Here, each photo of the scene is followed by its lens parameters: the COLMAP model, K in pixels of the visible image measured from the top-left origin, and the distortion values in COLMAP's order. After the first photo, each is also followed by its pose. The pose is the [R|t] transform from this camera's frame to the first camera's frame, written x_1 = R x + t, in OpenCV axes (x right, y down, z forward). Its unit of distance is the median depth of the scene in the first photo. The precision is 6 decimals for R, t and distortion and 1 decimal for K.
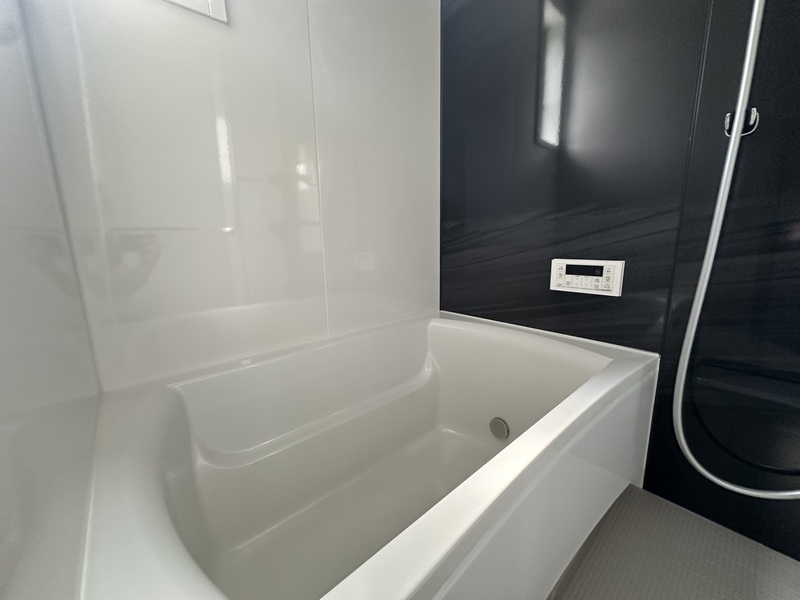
lens RADIAL K [[318.3, 0, 400.2], [0, 318.3, 300.8], [0, 0, 1]] dist [-0.001505, -0.000126]
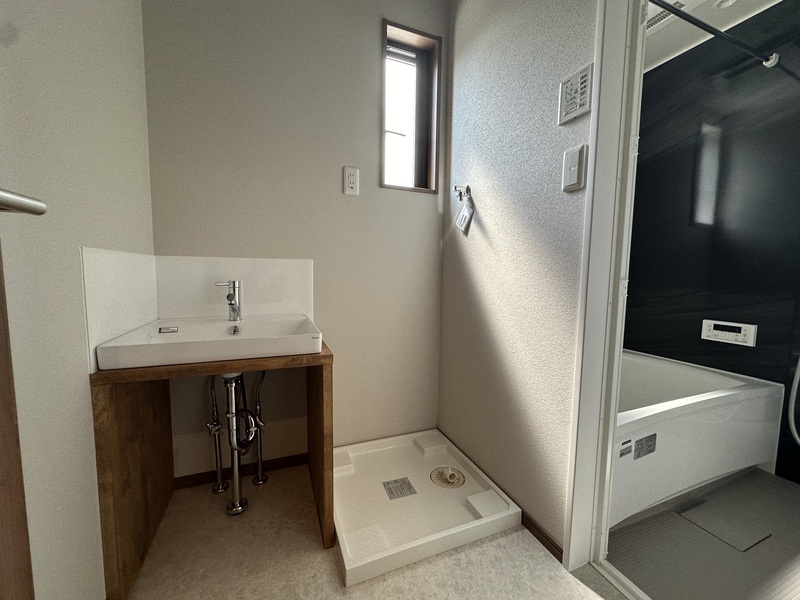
lens RADIAL K [[318.3, 0, 400.5], [0, 318.3, 301.2], [0, 0, 1]] dist [-0.001505, -0.000126]
pose [[0.943390, 0.054224, -0.327223, -0.472536], [-0.082466, 0.993913, -0.073051, 0.021931], [0.321270, 0.095900, 0.942119, -1.075905]]
